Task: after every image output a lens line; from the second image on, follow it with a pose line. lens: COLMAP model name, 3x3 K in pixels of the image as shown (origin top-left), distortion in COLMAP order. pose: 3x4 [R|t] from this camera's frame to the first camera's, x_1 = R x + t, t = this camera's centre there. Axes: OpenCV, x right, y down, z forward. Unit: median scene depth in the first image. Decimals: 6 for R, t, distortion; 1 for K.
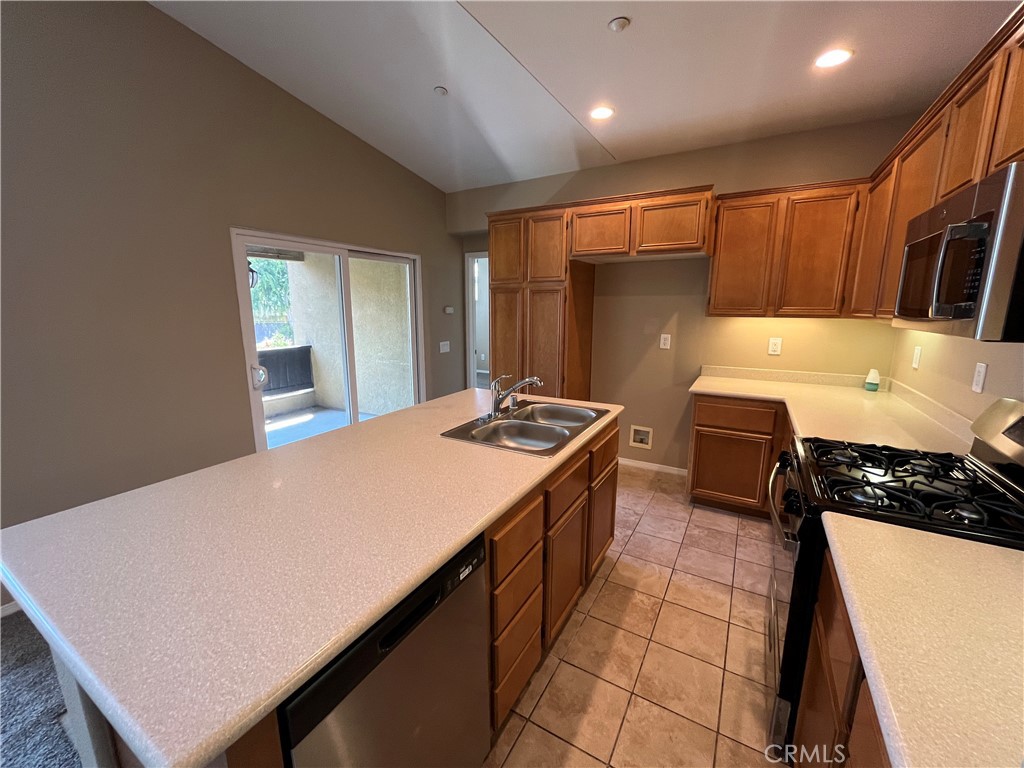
lens RADIAL K [[413.6, 0, 507.5], [0, 413.6, 383.2], [0, 0, 1]] dist [-0.002840, -0.000336]
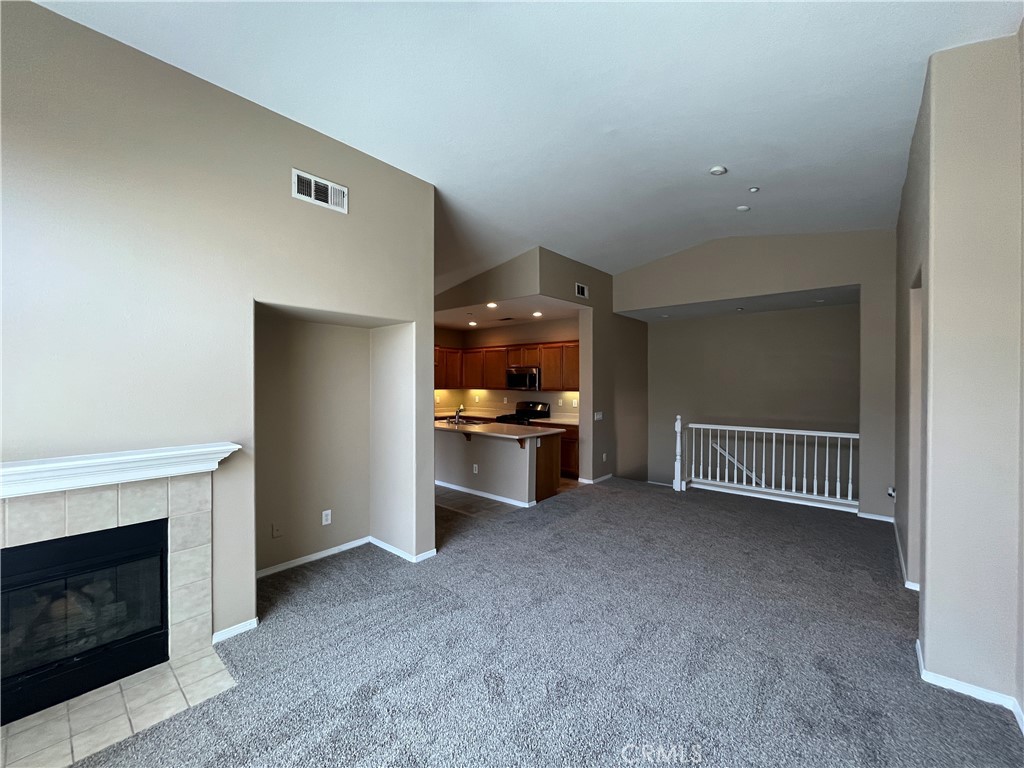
lens RADIAL K [[413.6, 0, 507.5], [0, 413.6, 383.2], [0, 0, 1]] dist [-0.002840, -0.000336]
pose [[0.179516, -0.002566, 0.983752, -2.062544], [0.179166, 0.983357, -0.030130, -0.035537], [-0.967302, 0.181664, 0.176988, 0.059077]]
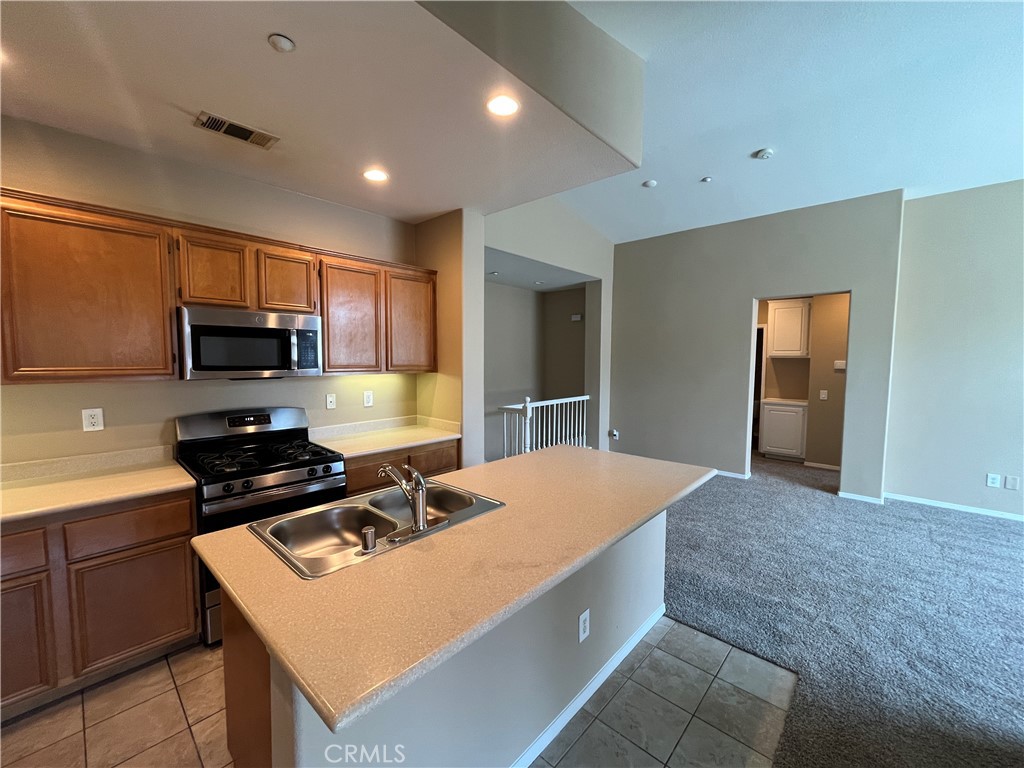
lens RADIAL K [[413.6, 0, 507.5], [0, 413.6, 383.2], [0, 0, 1]] dist [-0.002840, -0.000336]
pose [[-0.978230, -0.018967, 0.206657, -0.220658], [0.032846, 0.969111, 0.244428, -0.231416], [-0.204910, 0.245895, -0.947390, 1.124341]]
